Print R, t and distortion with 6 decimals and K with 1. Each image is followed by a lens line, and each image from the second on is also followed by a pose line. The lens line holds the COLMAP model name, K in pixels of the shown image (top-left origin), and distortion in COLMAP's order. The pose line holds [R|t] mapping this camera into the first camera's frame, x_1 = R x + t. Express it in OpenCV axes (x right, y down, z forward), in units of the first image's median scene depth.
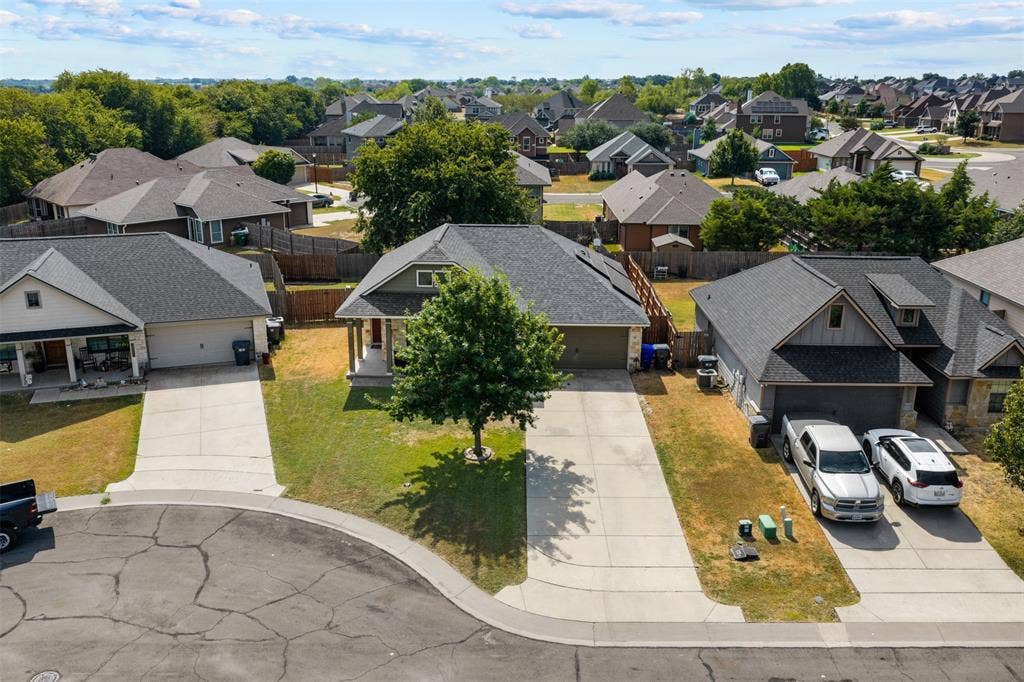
lens RADIAL K [[843.9, 0, 512.5], [0, 843.9, 338.9], [0, 0, 1]] dist [0.022198, -0.033952]
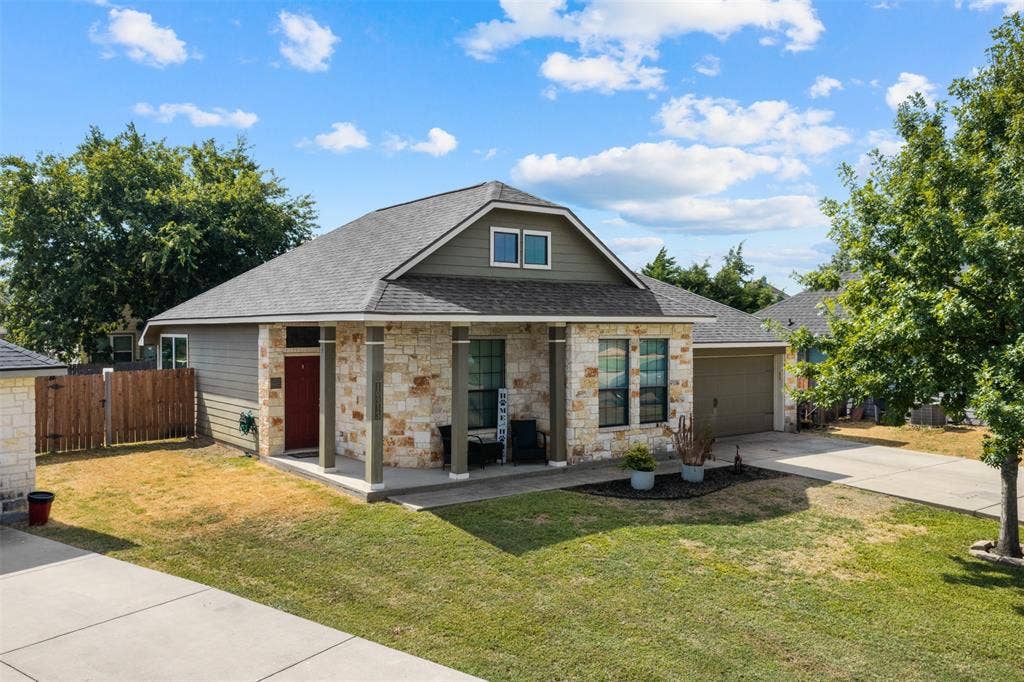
lens RADIAL K [[843.9, 0, 510.3], [0, 843.9, 337.1], [0, 0, 1]] dist [0.022198, -0.033952]
pose [[0.797476, -0.016362, 0.603129, -0.502236], [0.182789, 0.959206, -0.215668, 0.093548], [-0.574996, 0.282235, 0.767934, 0.918729]]
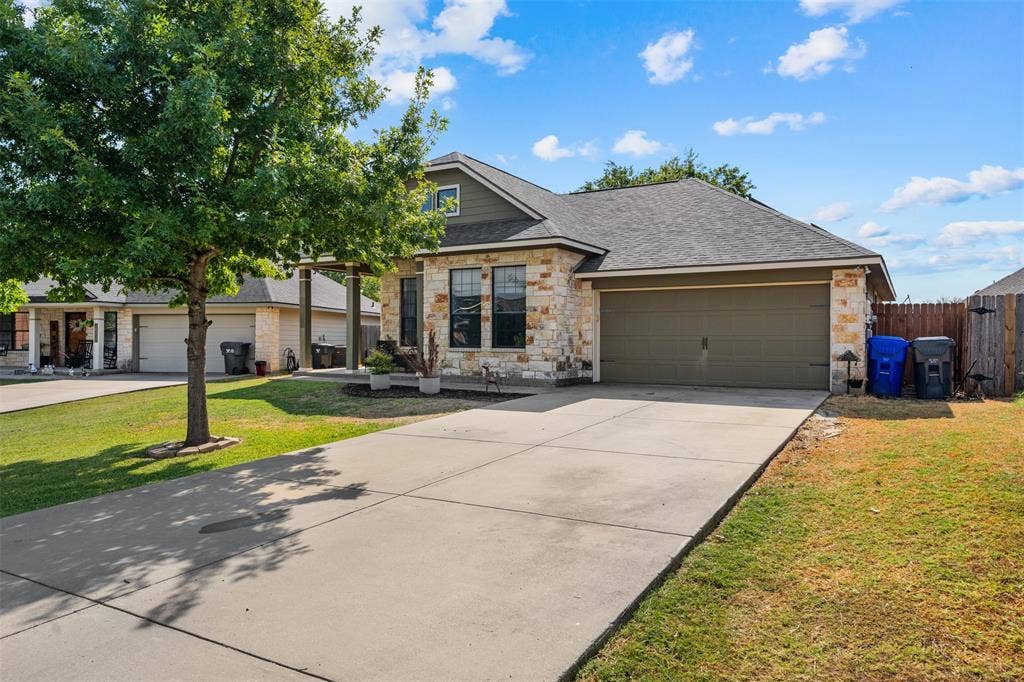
lens RADIAL K [[647.6, 0, 519.6], [0, 647.6, 338.7], [0, 0, 1]] dist [0.000787, 0.003601]
pose [[0.876258, -0.006381, -0.481800, 0.220093], [-0.135452, 0.956329, -0.259014, 0.159982], [0.462412, 0.292223, 0.837127, 0.946896]]
